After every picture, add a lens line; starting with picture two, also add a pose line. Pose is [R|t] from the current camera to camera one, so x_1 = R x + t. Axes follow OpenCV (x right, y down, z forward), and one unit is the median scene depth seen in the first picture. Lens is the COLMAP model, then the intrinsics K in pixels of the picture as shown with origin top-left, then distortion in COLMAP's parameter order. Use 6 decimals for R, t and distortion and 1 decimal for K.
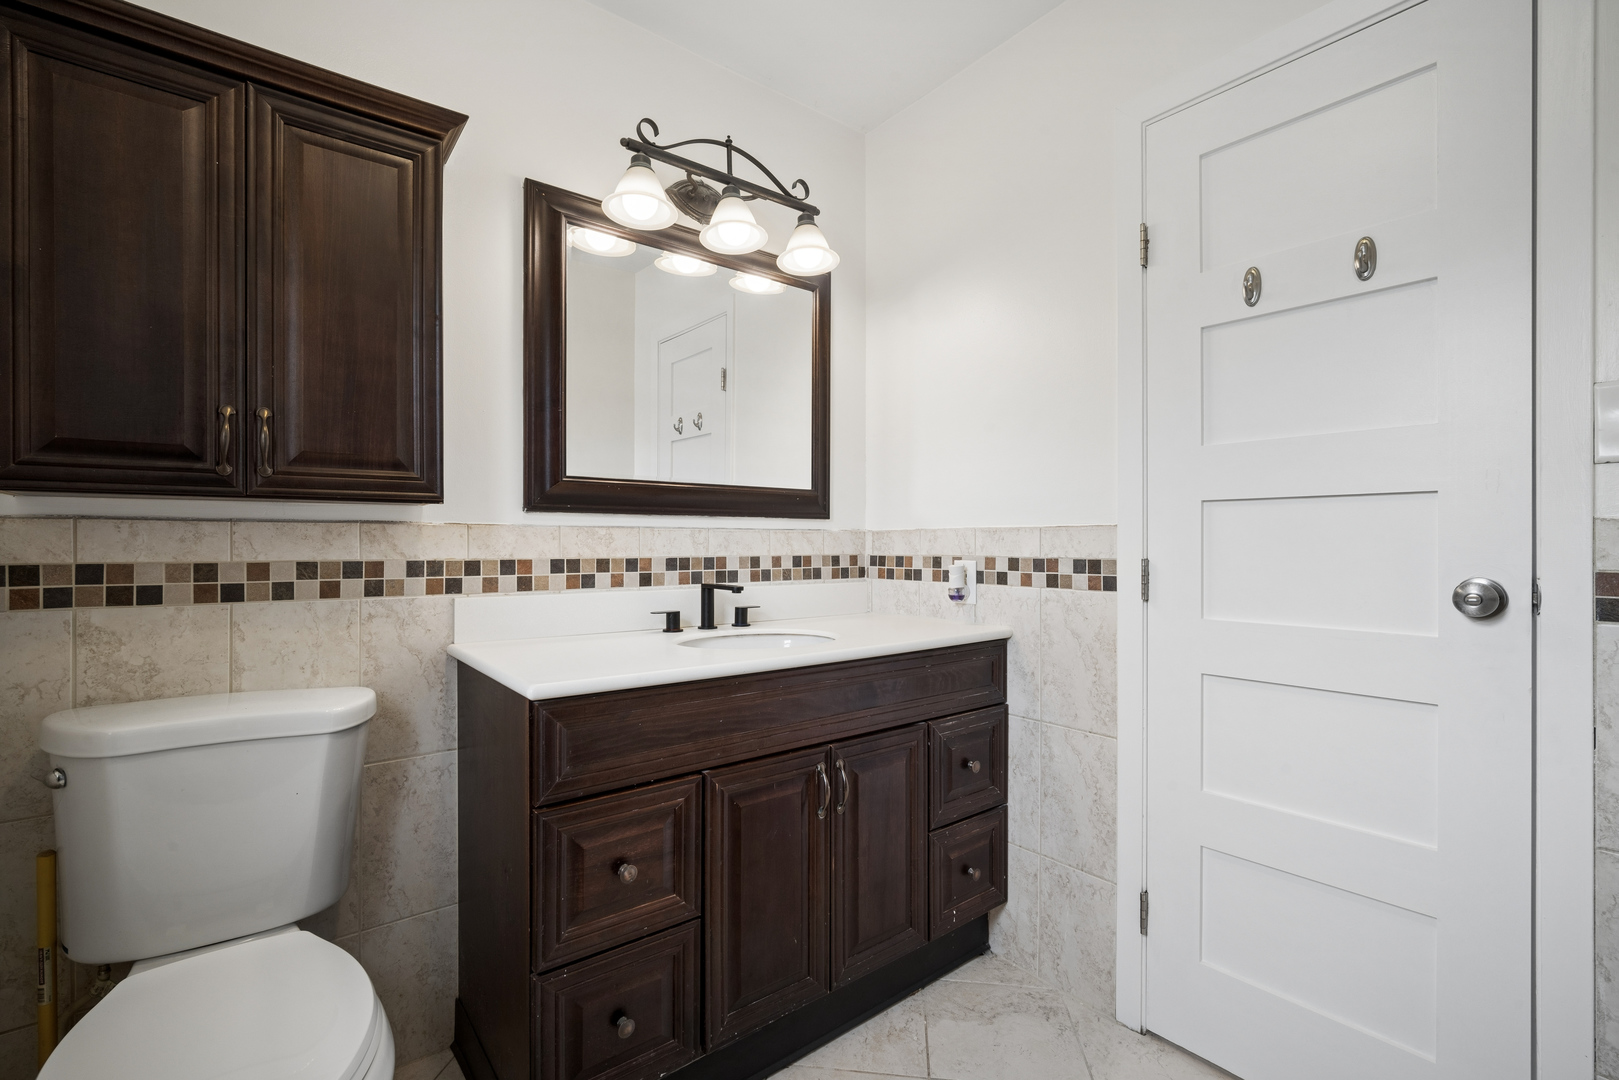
lens RADIAL K [[717.3, 0, 803.0], [0, 717.3, 545.9], [0, 0, 1]] dist [0.001623, 0.000249]
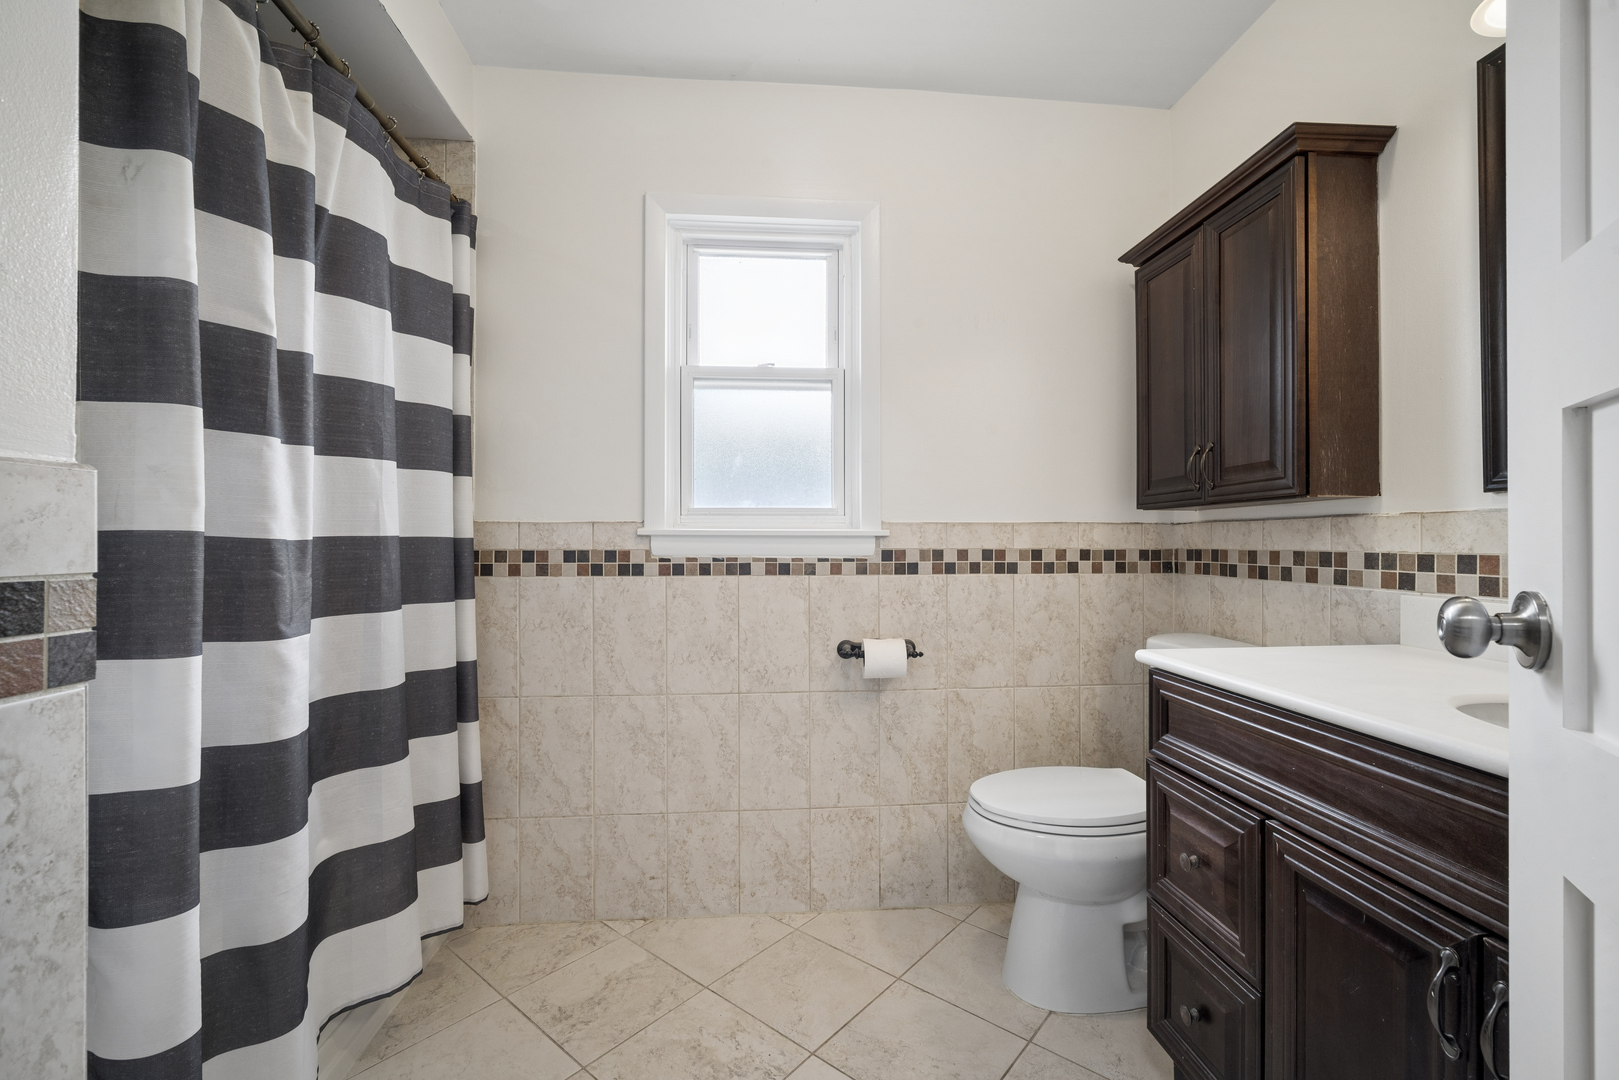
lens RADIAL K [[717.3, 0, 807.5], [0, 717.3, 539.0], [0, 0, 1]] dist [0.001623, 0.000249]
pose [[-0.541916, -0.000979, -0.840432, 0.755751], [0.002189, 0.999994, -0.002577, 0.002612], [0.840430, -0.003236, -0.541911, 0.926973]]
